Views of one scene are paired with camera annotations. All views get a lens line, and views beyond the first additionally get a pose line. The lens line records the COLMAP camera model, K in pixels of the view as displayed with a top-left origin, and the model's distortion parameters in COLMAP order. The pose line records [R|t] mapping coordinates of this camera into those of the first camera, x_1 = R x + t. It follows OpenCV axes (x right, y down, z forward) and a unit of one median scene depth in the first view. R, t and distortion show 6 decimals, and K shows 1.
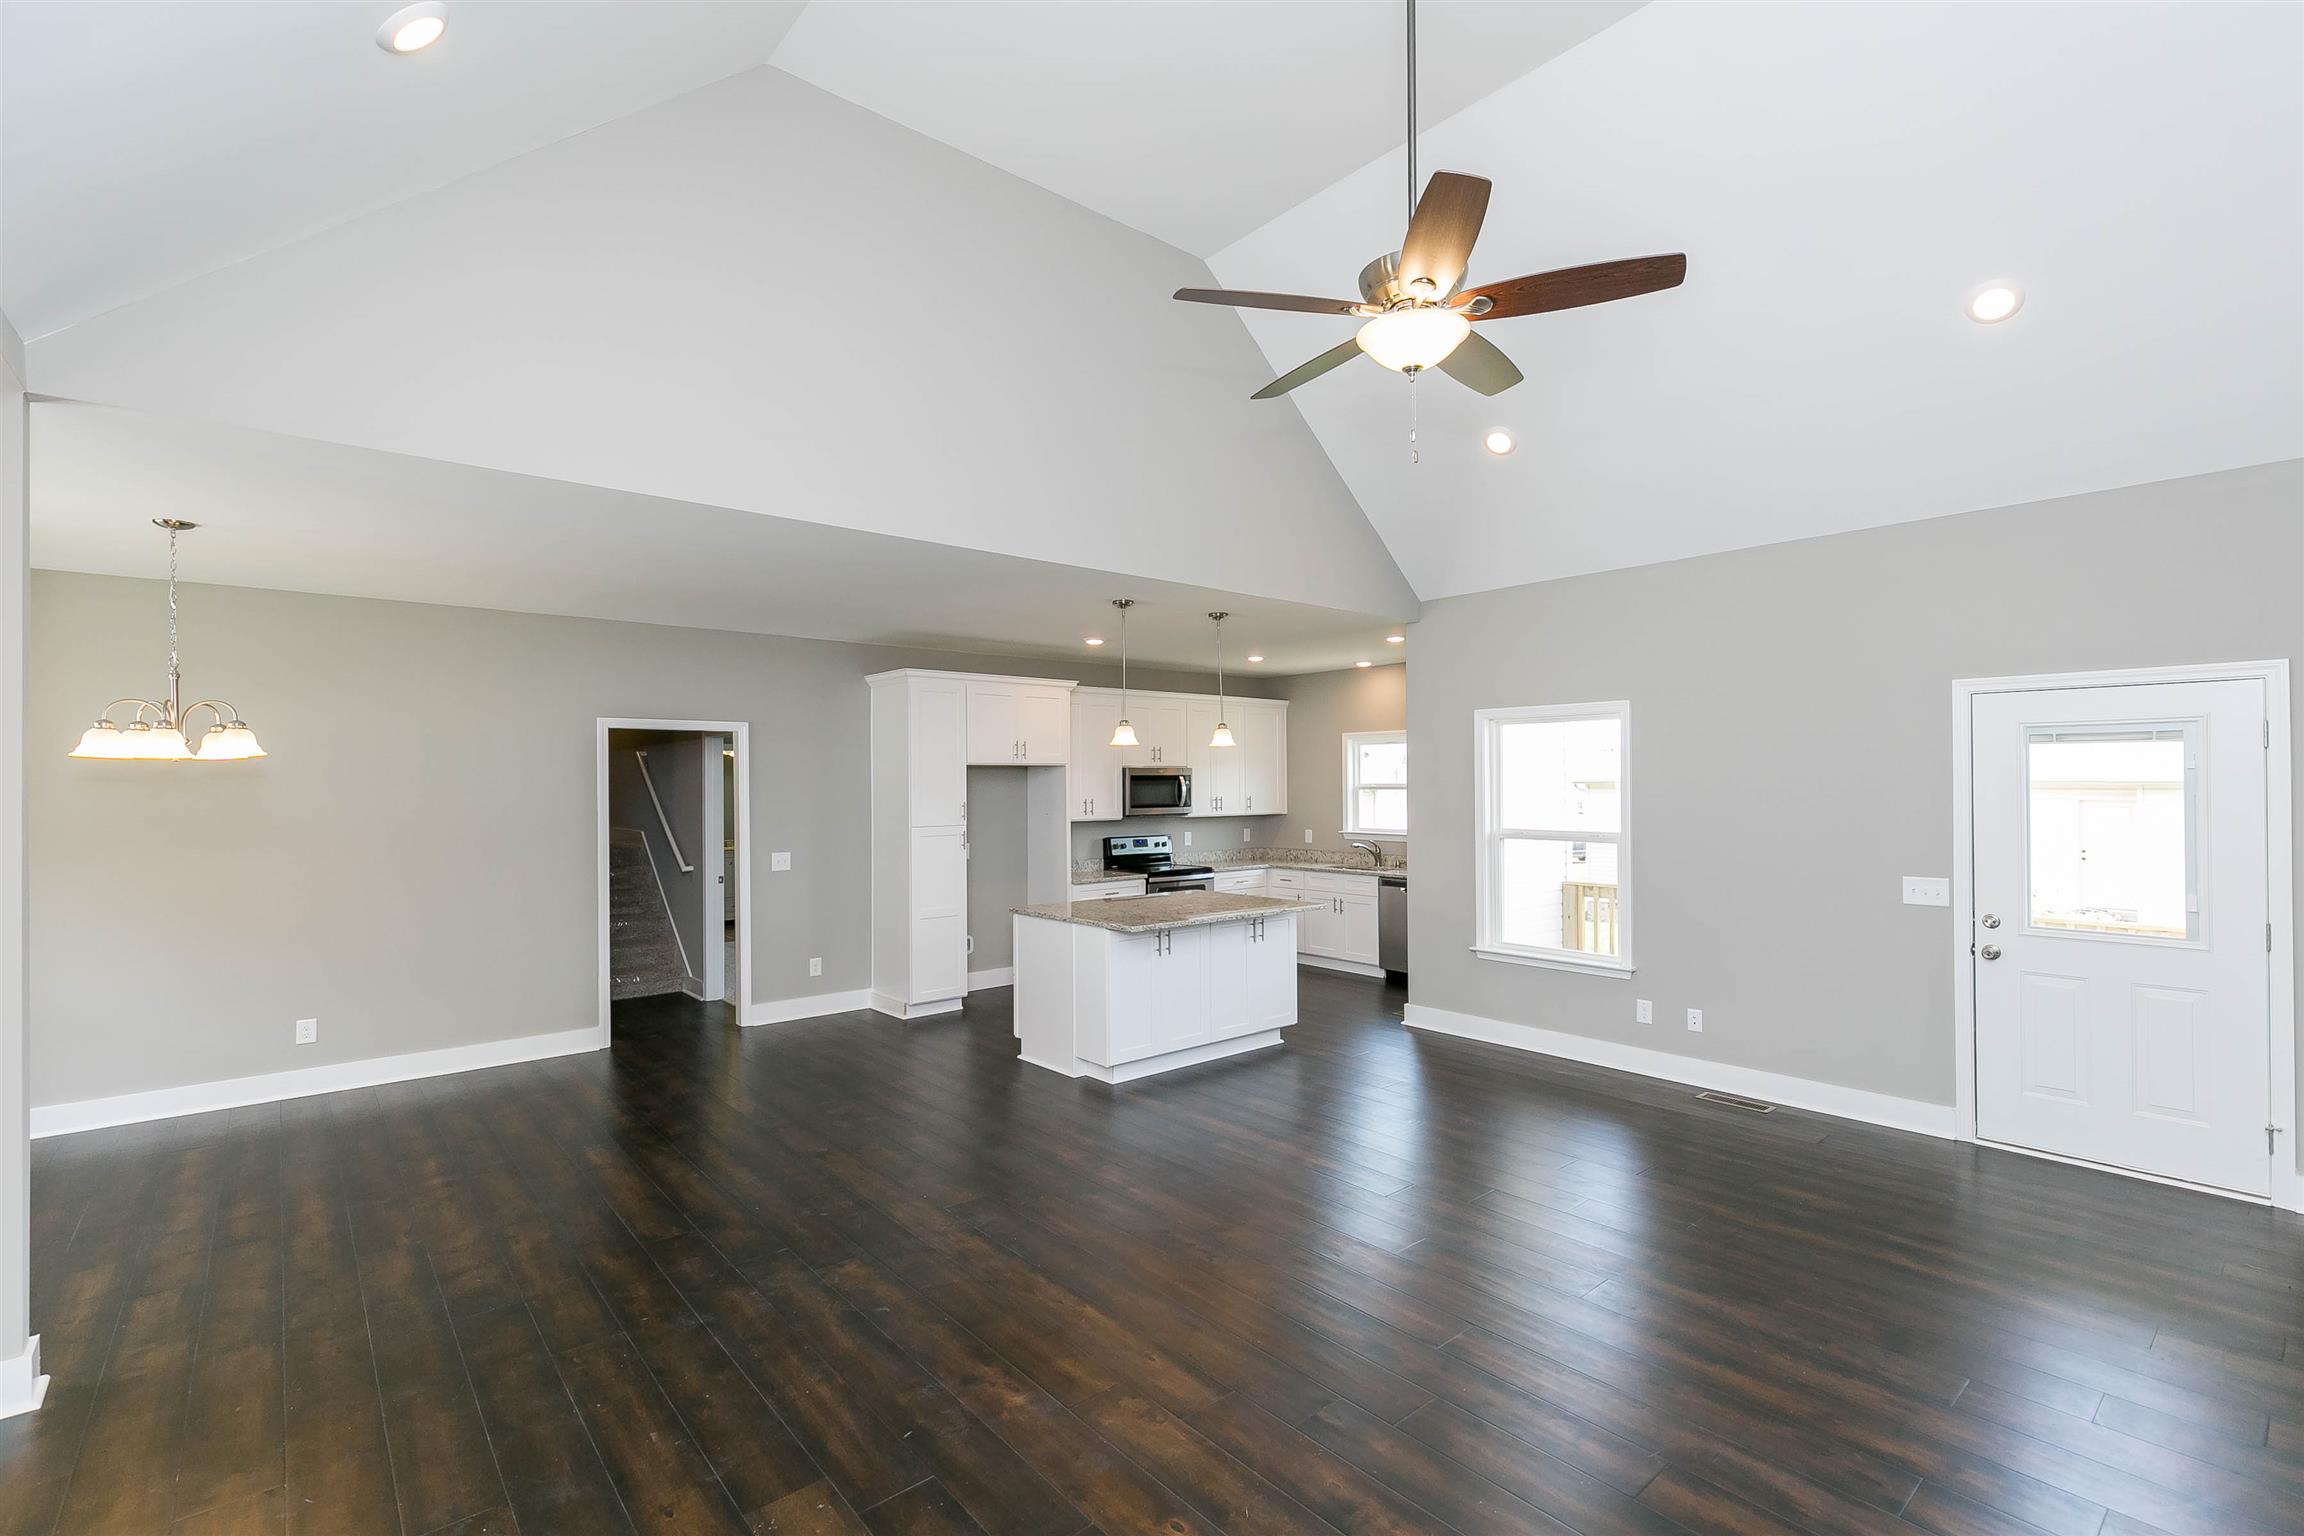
lens RADIAL K [[1032.2, 0, 1158.4], [0, 1032.2, 772.1], [0, 0, 1]] dist [0.011857, -0.000912]
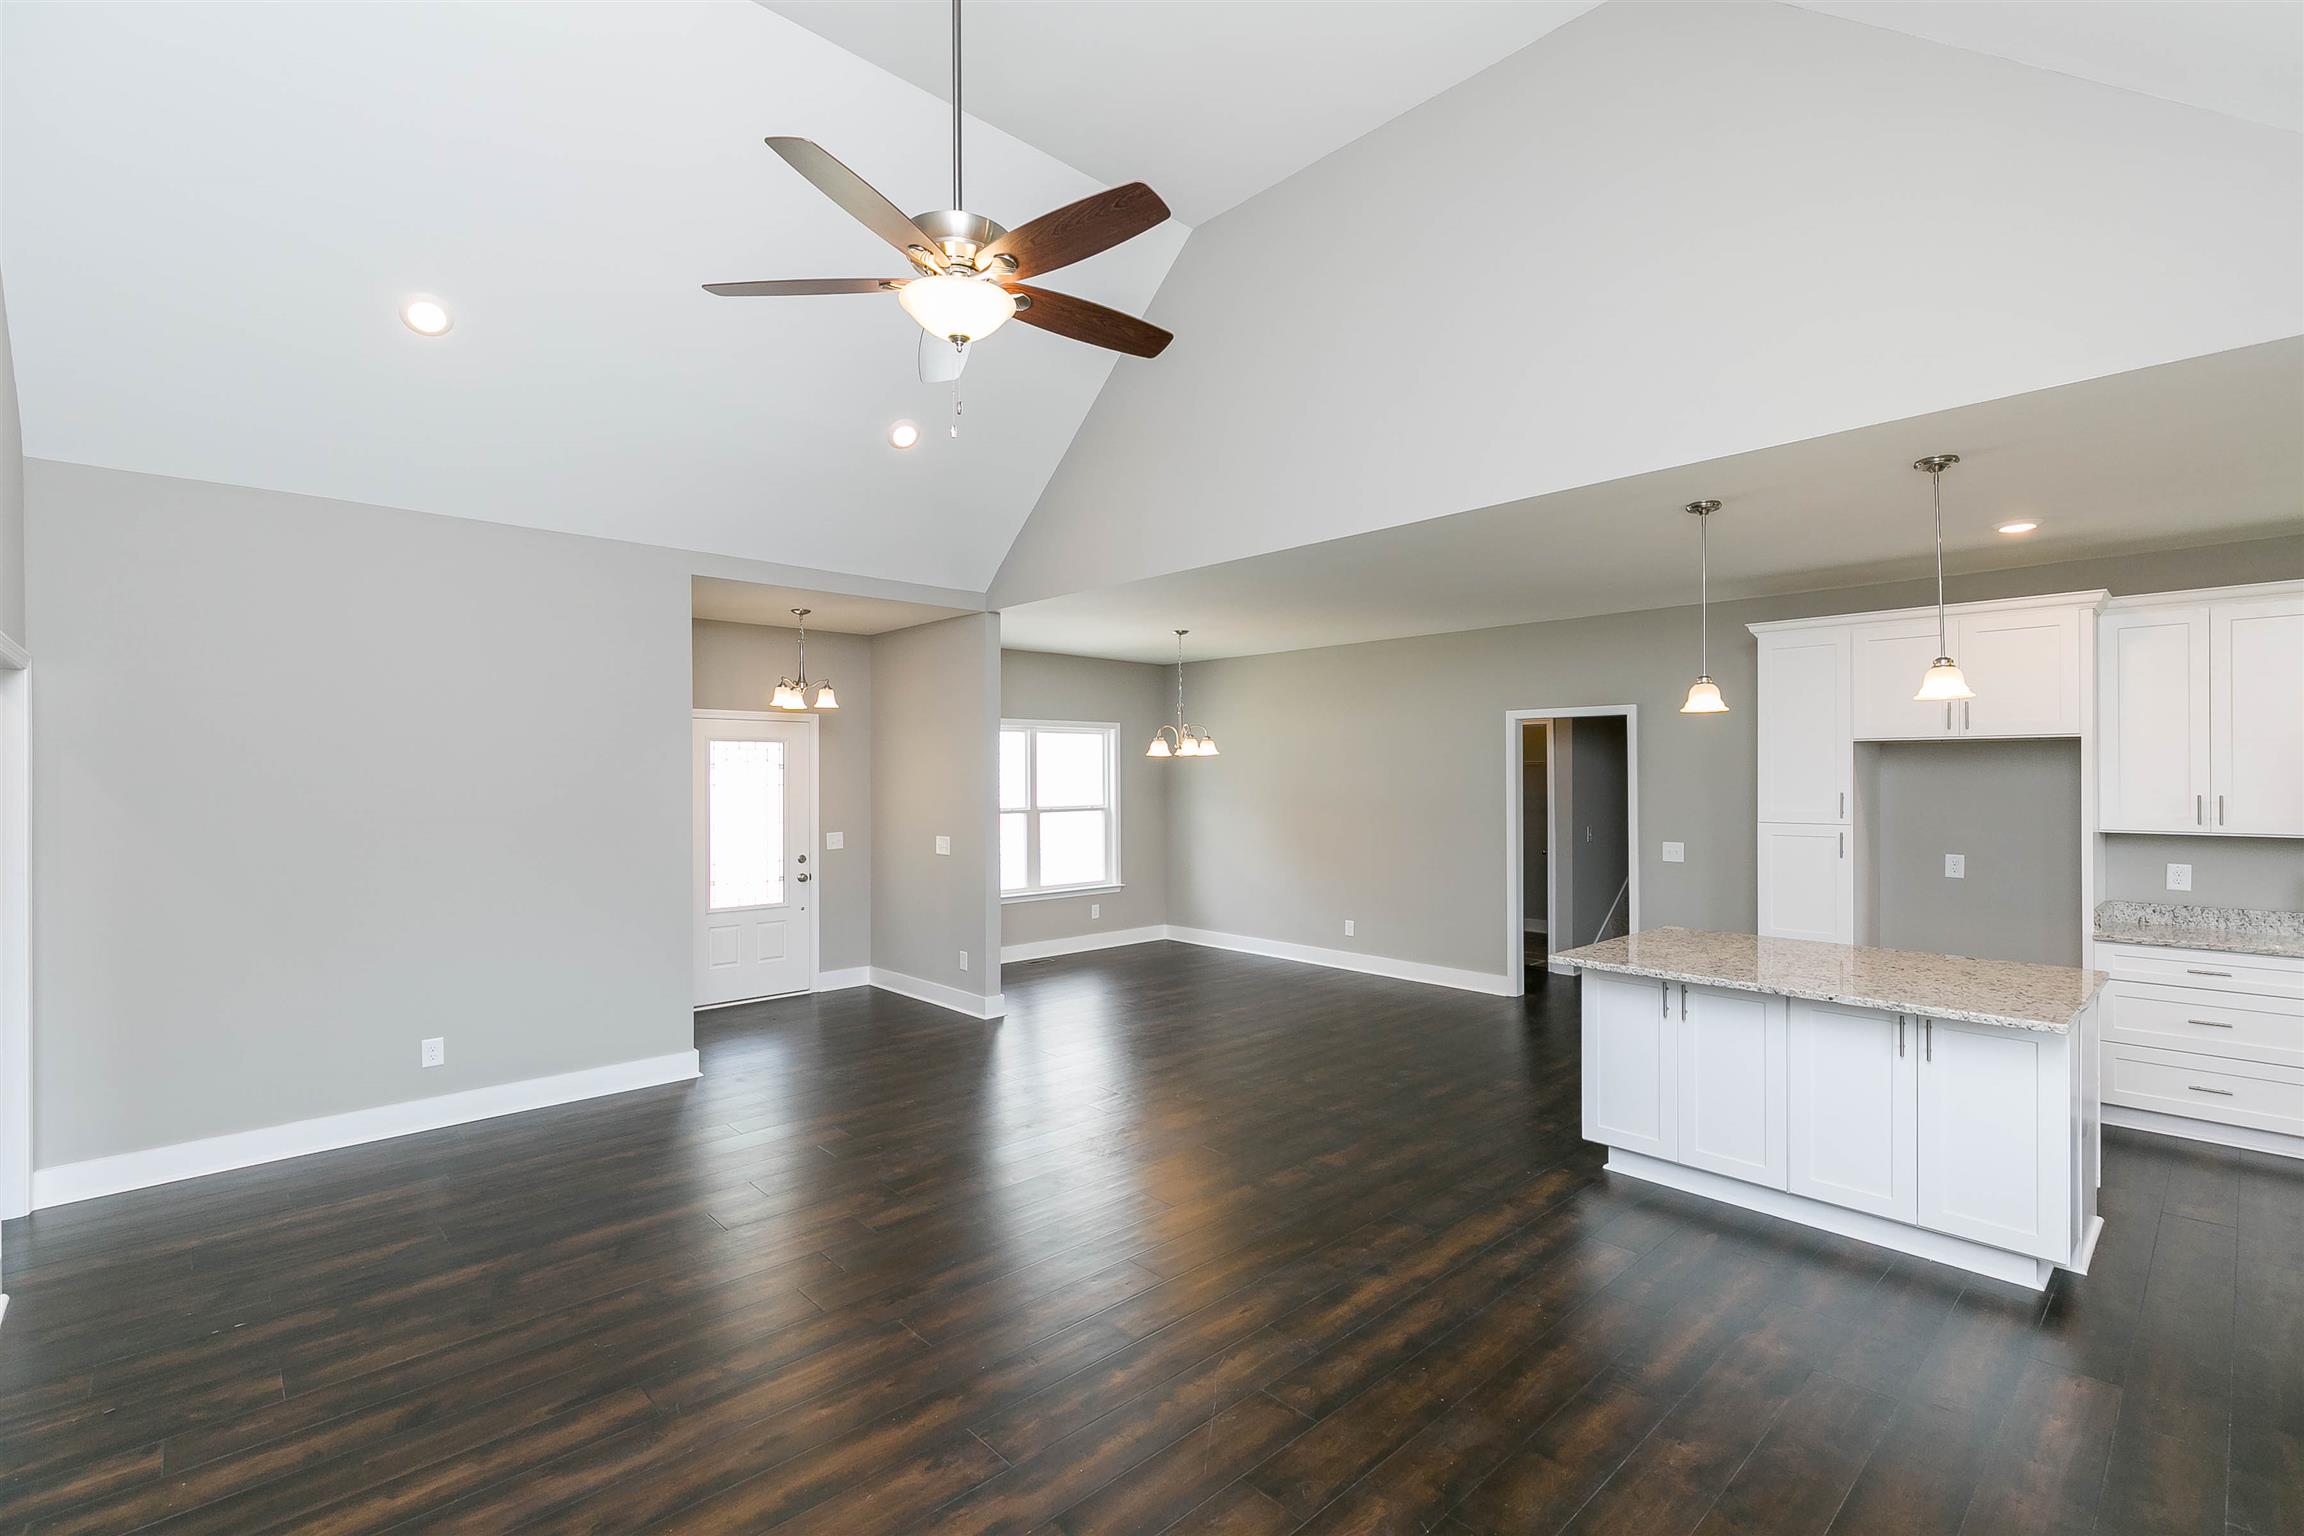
lens RADIAL K [[1032.2, 0, 1165.3], [0, 1032.2, 767.6], [0, 0, 1]] dist [0.011857, -0.000912]
pose [[0.043035, -0.000675, -0.999073, 0.437939], [0.012334, 0.999924, -0.000144, 0.004772], [0.998997, -0.012316, 0.043040, 0.412058]]
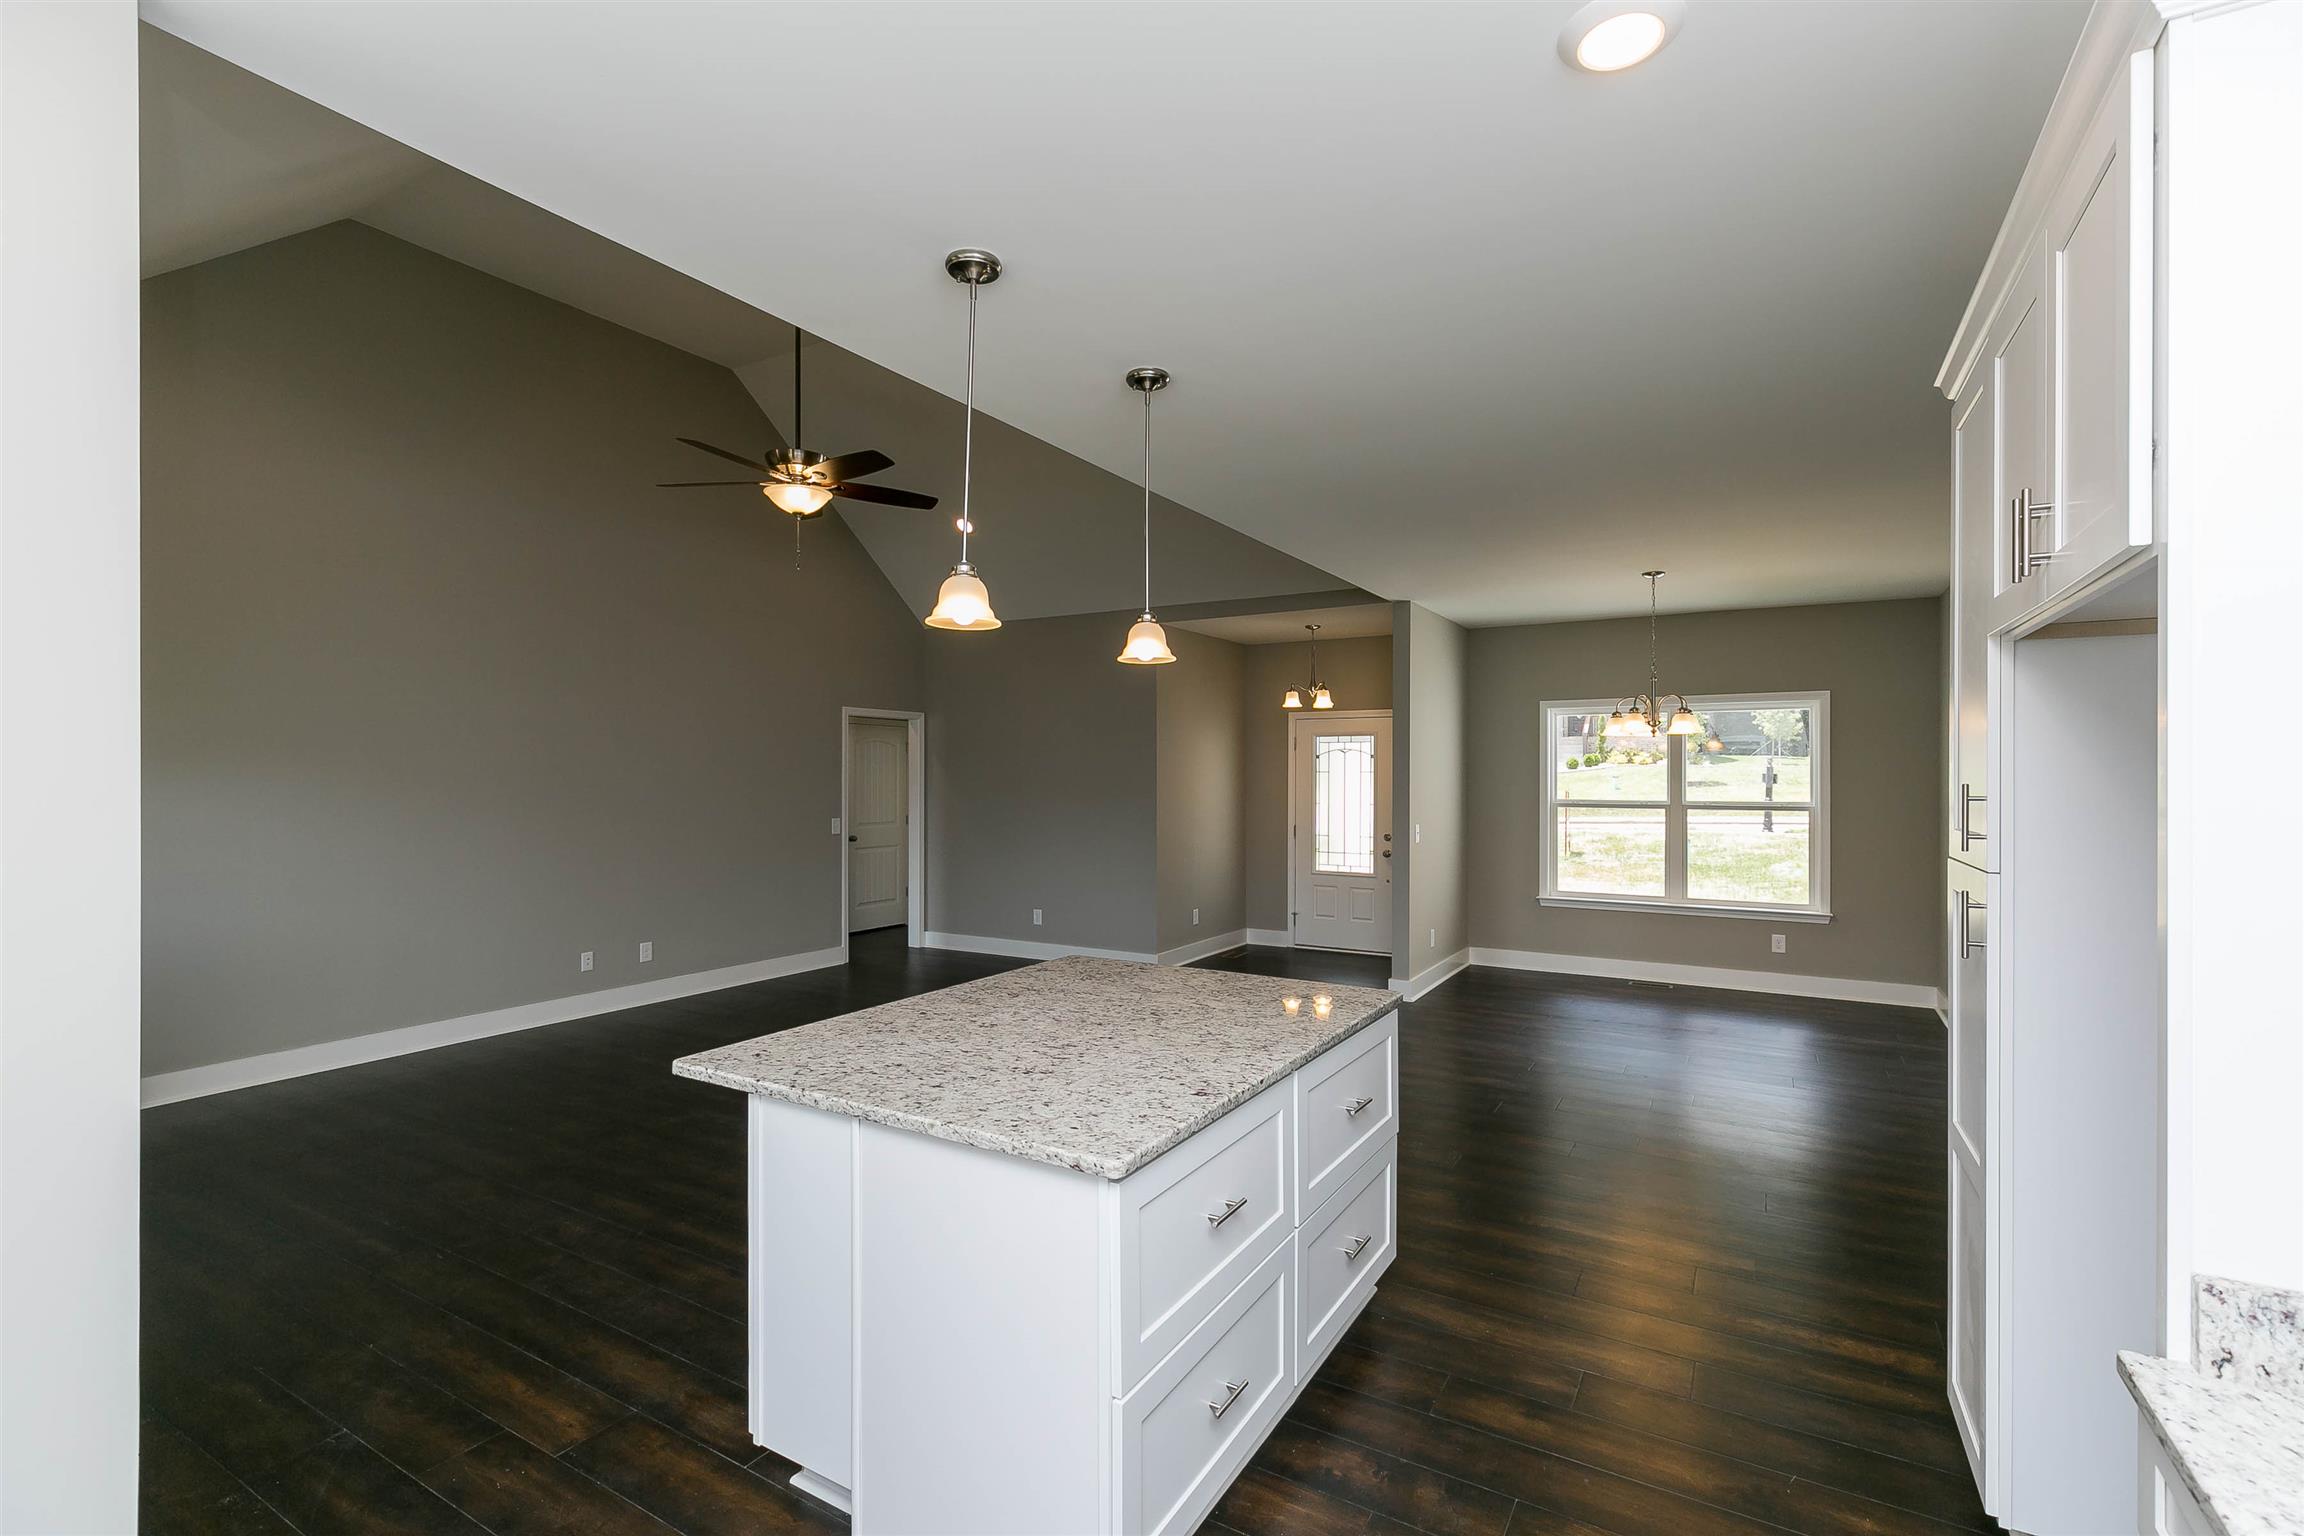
lens RADIAL K [[1032.2, 0, 1158.3], [0, 1032.2, 776.2], [0, 0, 1]] dist [0.011857, -0.000912]
pose [[-0.947236, 0.006702, -0.320467, 0.084856], [0.008546, 0.999954, -0.004348, 0.021219], [0.320423, -0.006857, -0.947250, 0.995612]]
